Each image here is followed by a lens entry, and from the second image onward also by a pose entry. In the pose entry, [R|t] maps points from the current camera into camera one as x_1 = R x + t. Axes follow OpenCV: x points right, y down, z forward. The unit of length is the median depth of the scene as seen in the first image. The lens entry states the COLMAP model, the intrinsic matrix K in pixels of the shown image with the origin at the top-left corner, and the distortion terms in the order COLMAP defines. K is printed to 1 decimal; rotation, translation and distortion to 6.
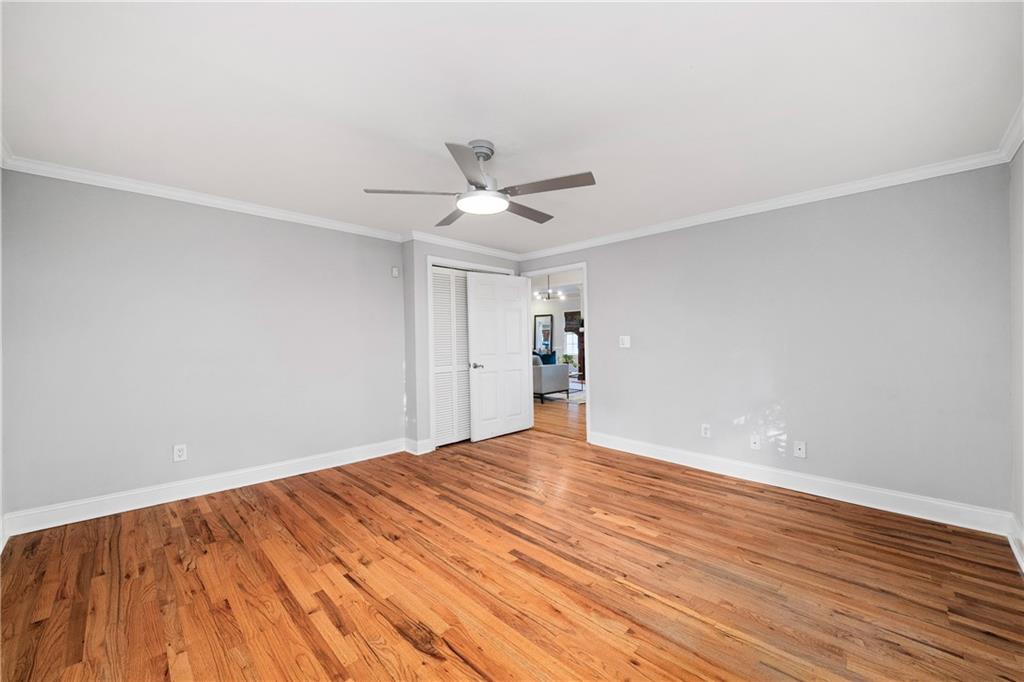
lens RADIAL K [[396.2, 0, 514.4], [0, 396.2, 335.3], [0, 0, 1]] dist [-0.000380, -0.000010]
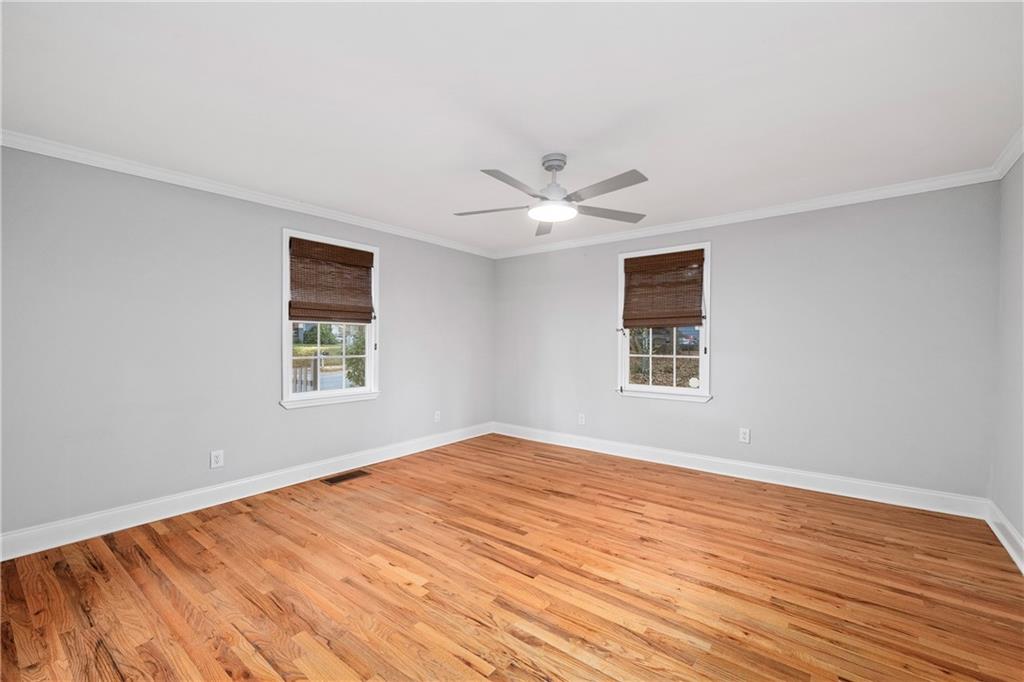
lens RADIAL K [[422.8, 0, 514.8], [0, 422.8, 337.6], [0, 0, 1]] dist [-0.000240, -0.000182]
pose [[-0.993924, 0.003071, -0.110024, 0.145321], [0.005310, 0.999785, -0.020067, 0.024196], [0.109939, -0.020529, -0.993726, 2.104882]]
